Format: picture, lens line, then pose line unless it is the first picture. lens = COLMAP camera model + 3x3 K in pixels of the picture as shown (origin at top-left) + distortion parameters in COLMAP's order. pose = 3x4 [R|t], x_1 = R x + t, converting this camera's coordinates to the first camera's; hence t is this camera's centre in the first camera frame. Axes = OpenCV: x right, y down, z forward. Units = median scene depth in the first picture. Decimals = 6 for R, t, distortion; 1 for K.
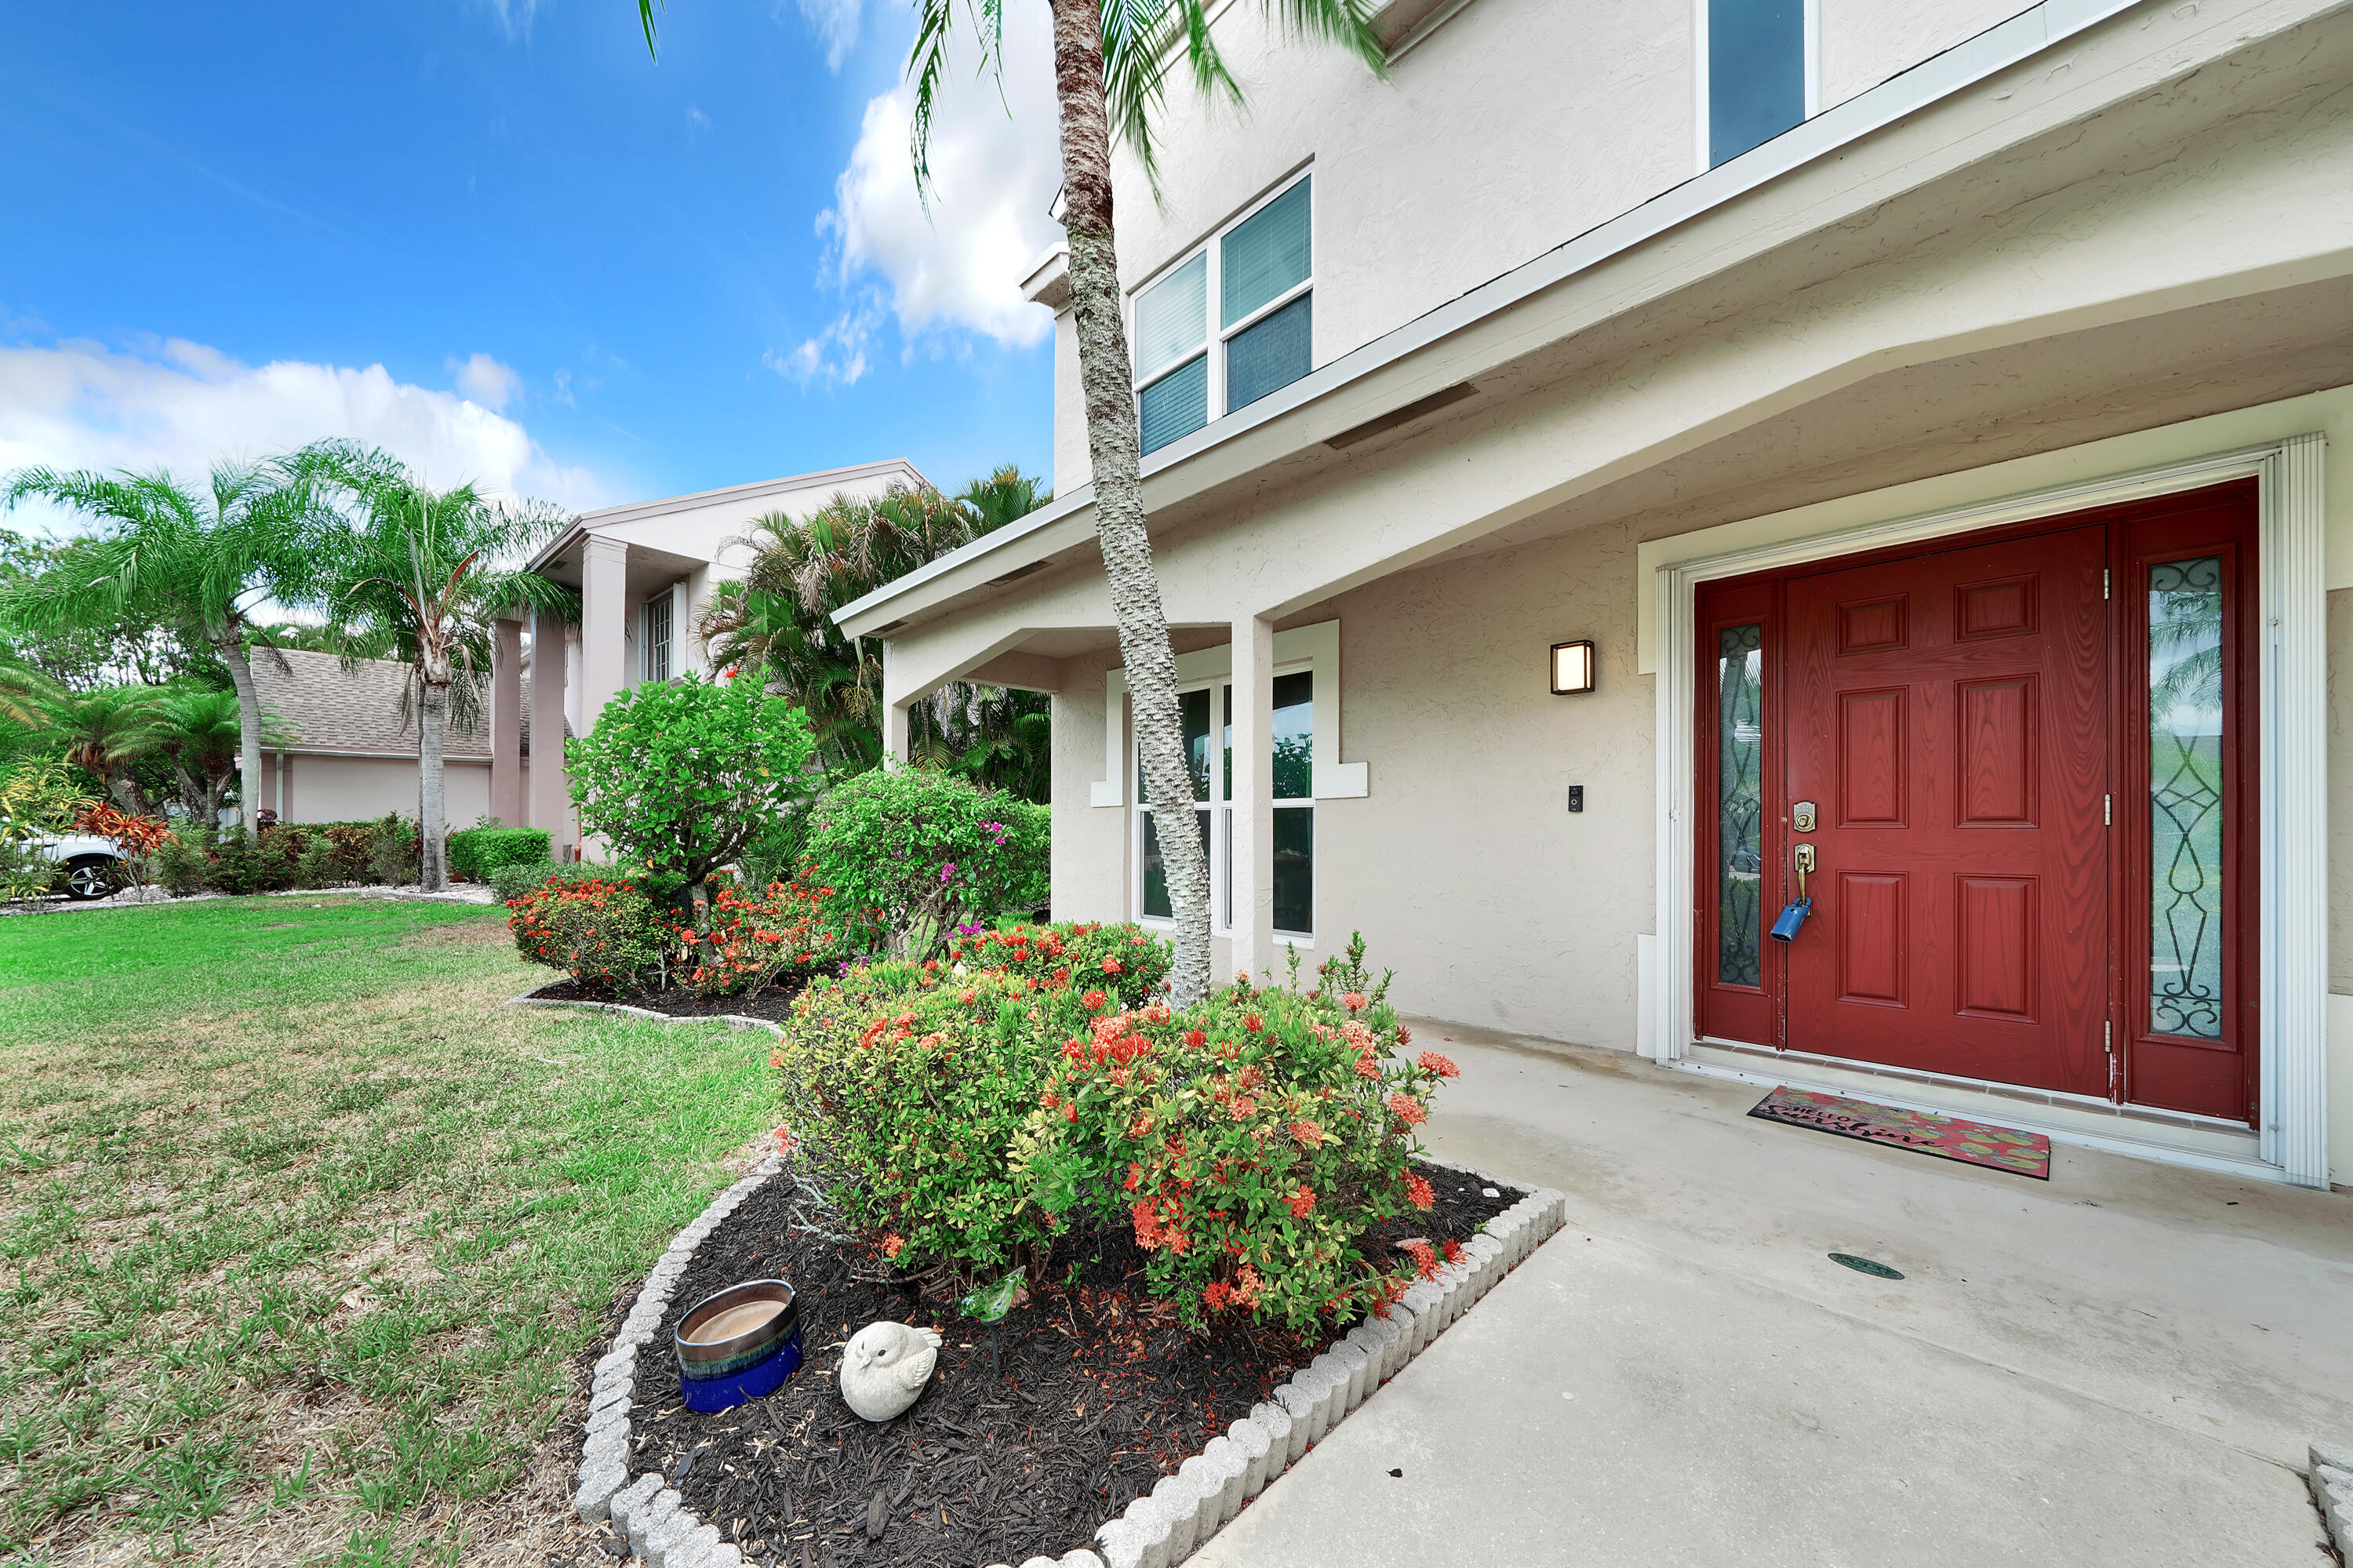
lens RADIAL K [[811.0, 0, 1161.1], [0, 811.0, 827.4], [0, 0, 1]] dist [-0.000093, 0.000185]
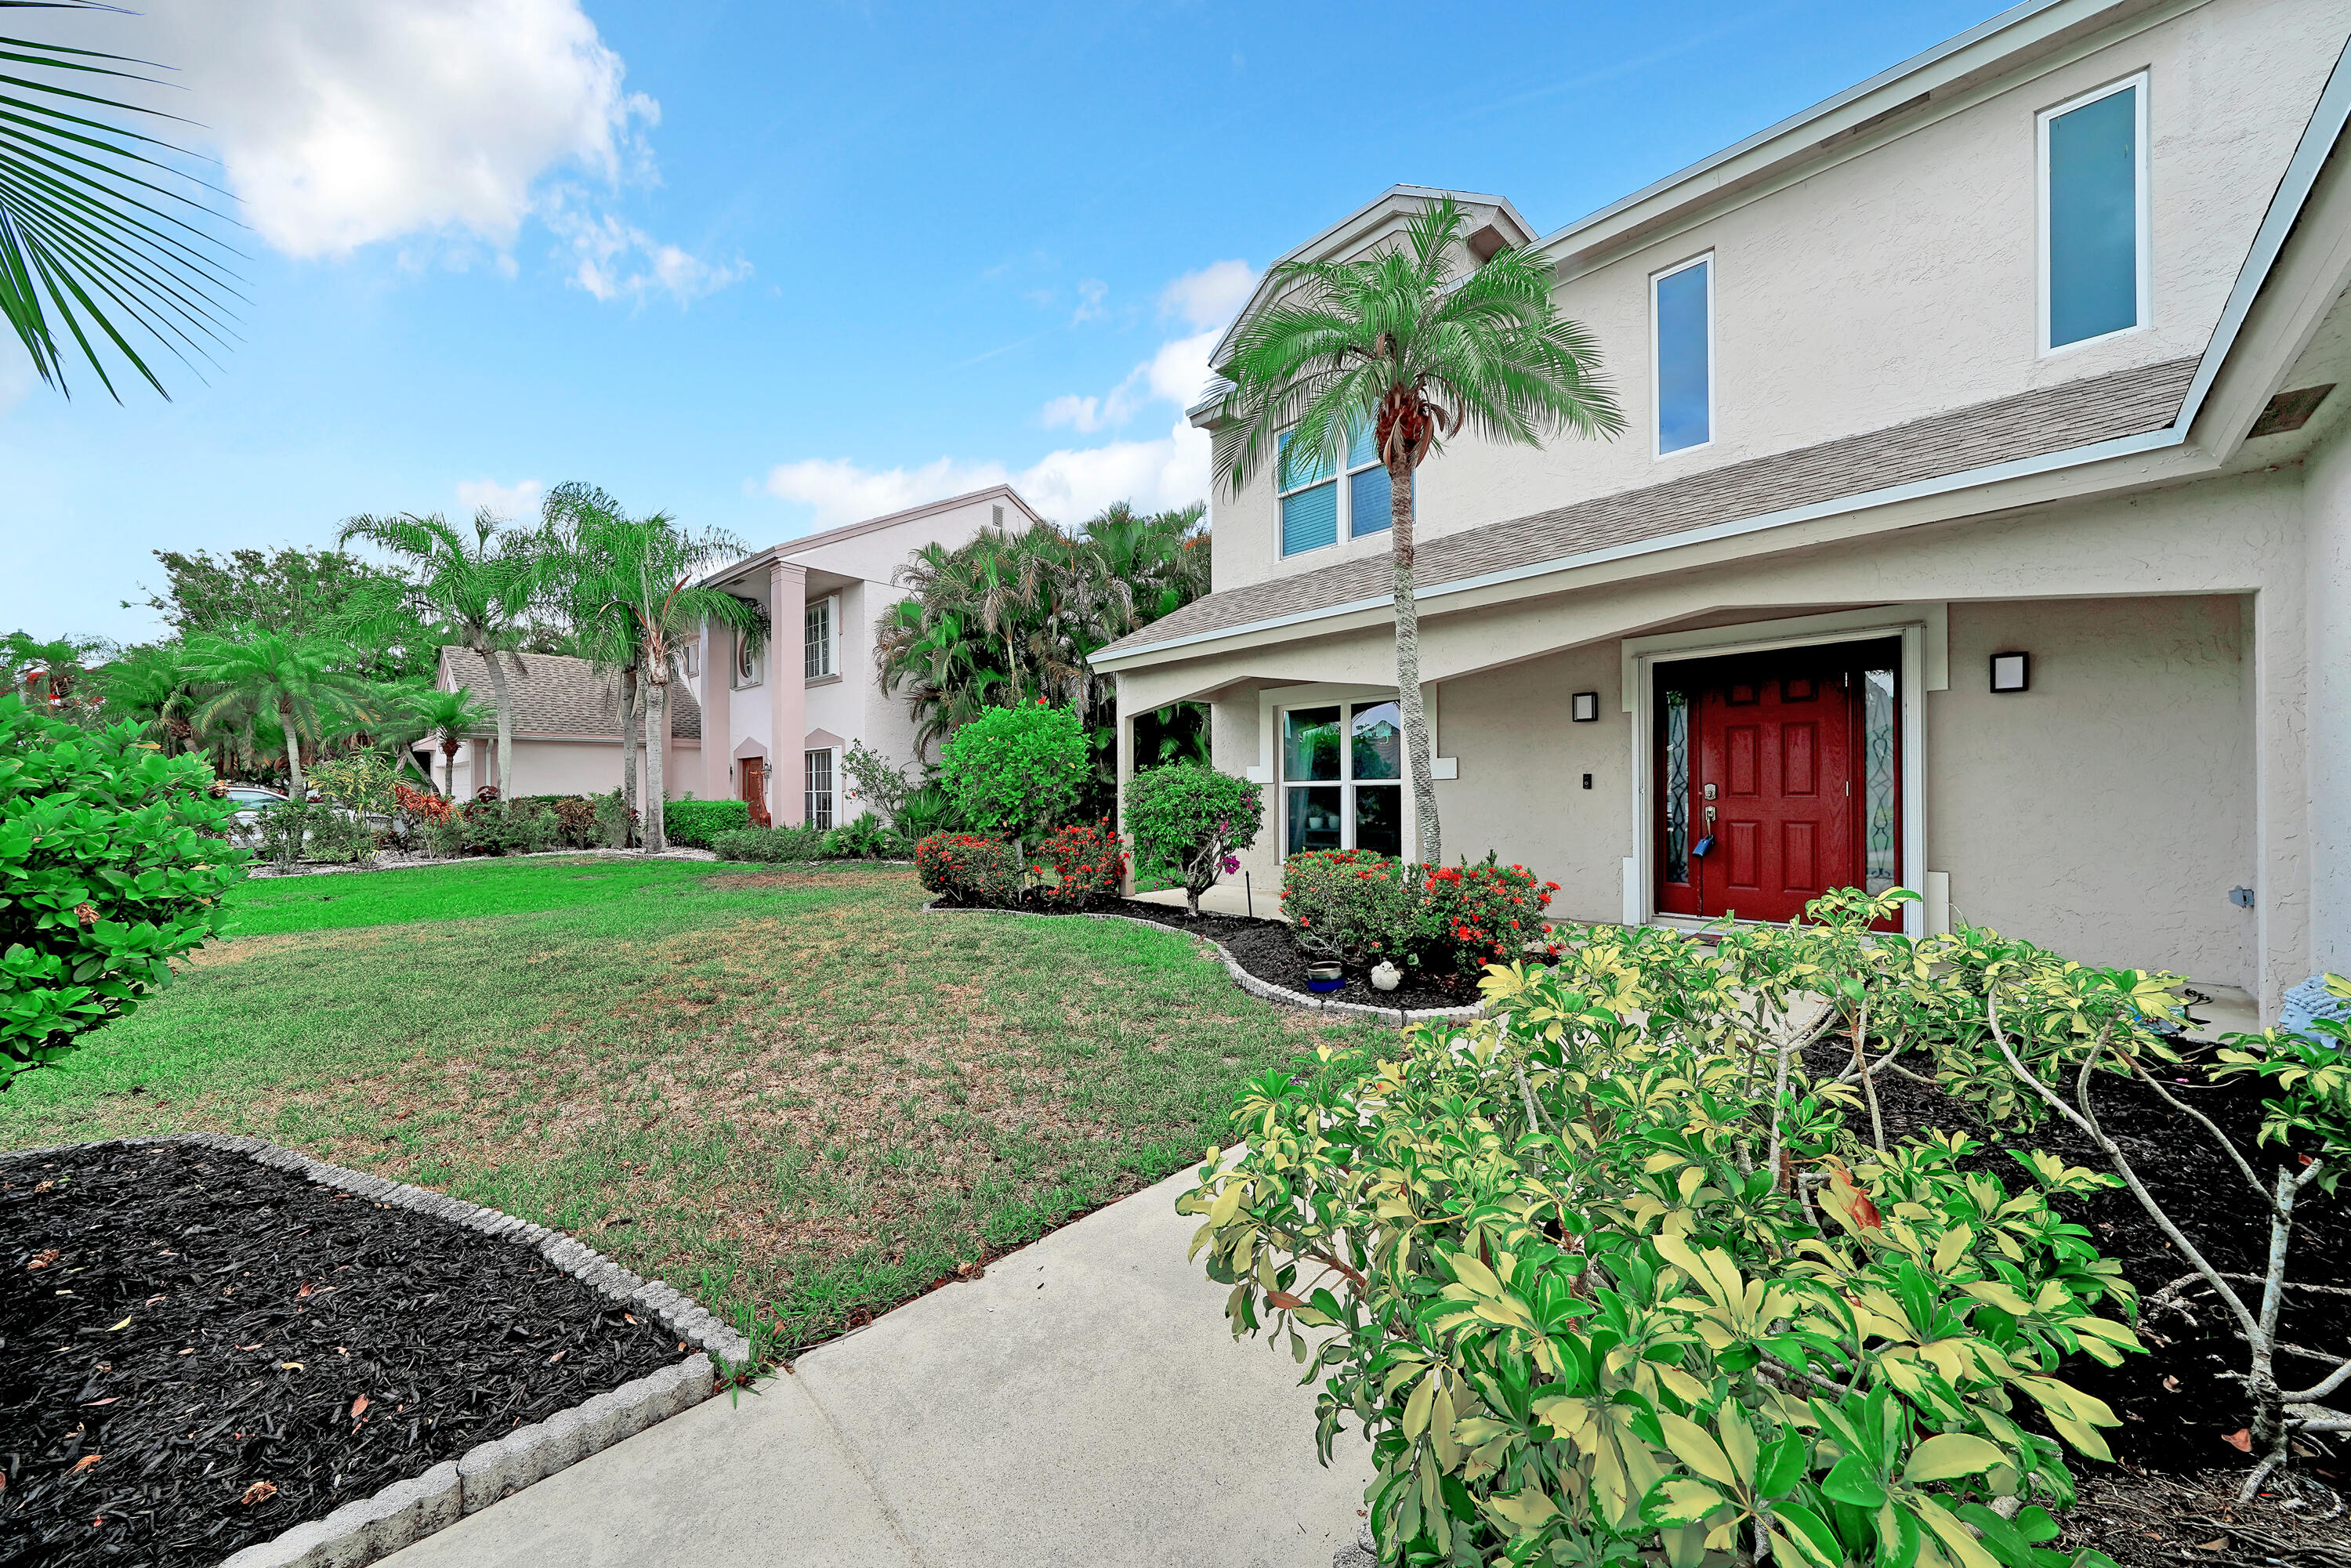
lens RADIAL K [[810.2, 0, 1178.2], [0, 810.2, 787.6], [0, 0, 1]] dist [-0.000093, 0.000185]
pose [[0.999608, -0.005607, 0.027434, -0.422064], [0.005871, 0.999937, -0.009556, -0.011312], [-0.027379, 0.009713, 0.999578, -0.727315]]
